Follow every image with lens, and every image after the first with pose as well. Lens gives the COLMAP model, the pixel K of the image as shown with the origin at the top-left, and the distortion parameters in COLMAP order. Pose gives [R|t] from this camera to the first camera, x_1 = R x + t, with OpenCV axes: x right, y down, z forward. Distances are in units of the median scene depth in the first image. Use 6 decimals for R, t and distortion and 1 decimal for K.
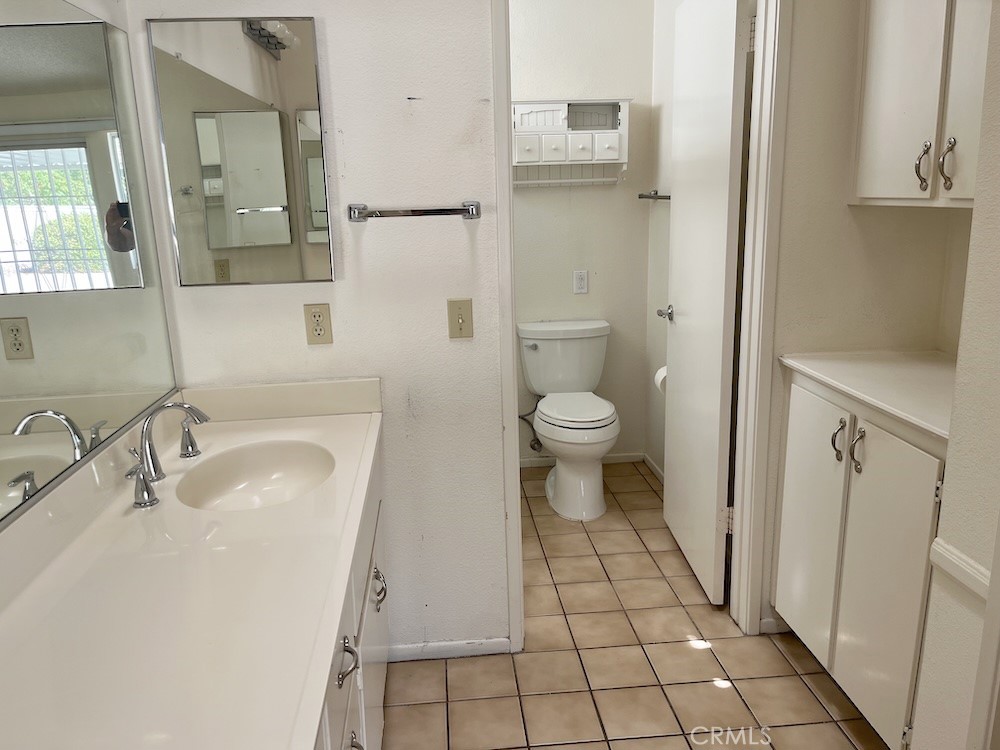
lens RADIAL K [[757.9, 0, 495.2], [0, 757.9, 377.4], [0, 0, 1]] dist [-0.001636, -0.023174]
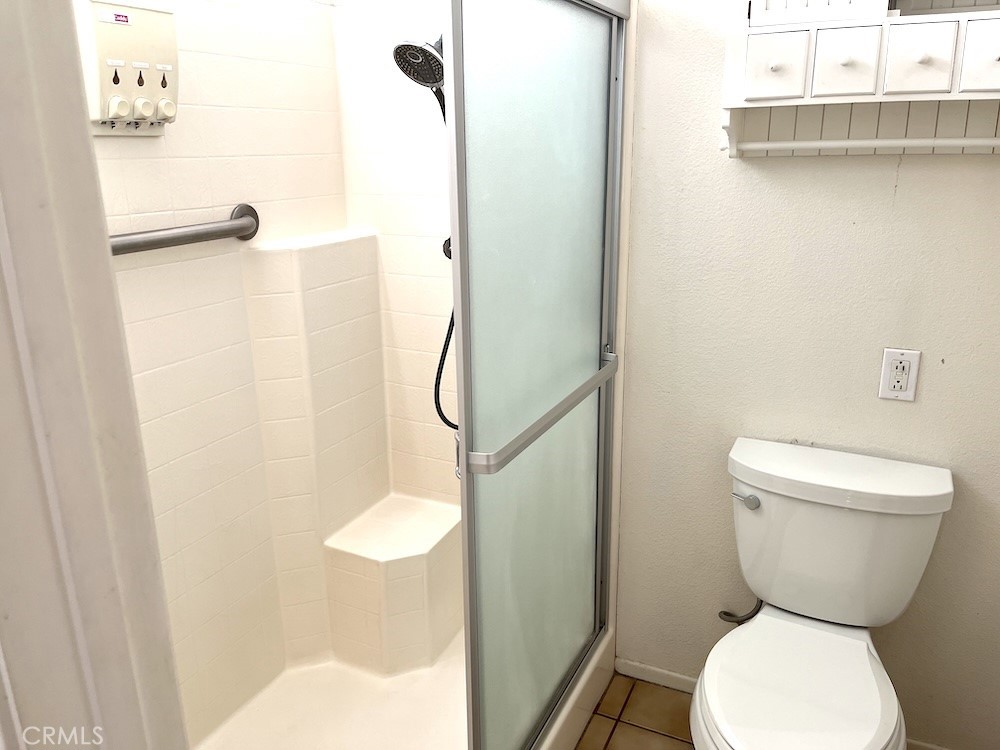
lens RADIAL K [[757.9, 0, 504.1], [0, 757.9, 372.6], [0, 0, 1]] dist [-0.001636, -0.023174]
pose [[0.856984, 0.164239, -0.488471, 0.139777], [-0.127599, 0.985967, 0.107650, -0.155621], [0.499297, -0.029926, 0.865914, 0.541626]]
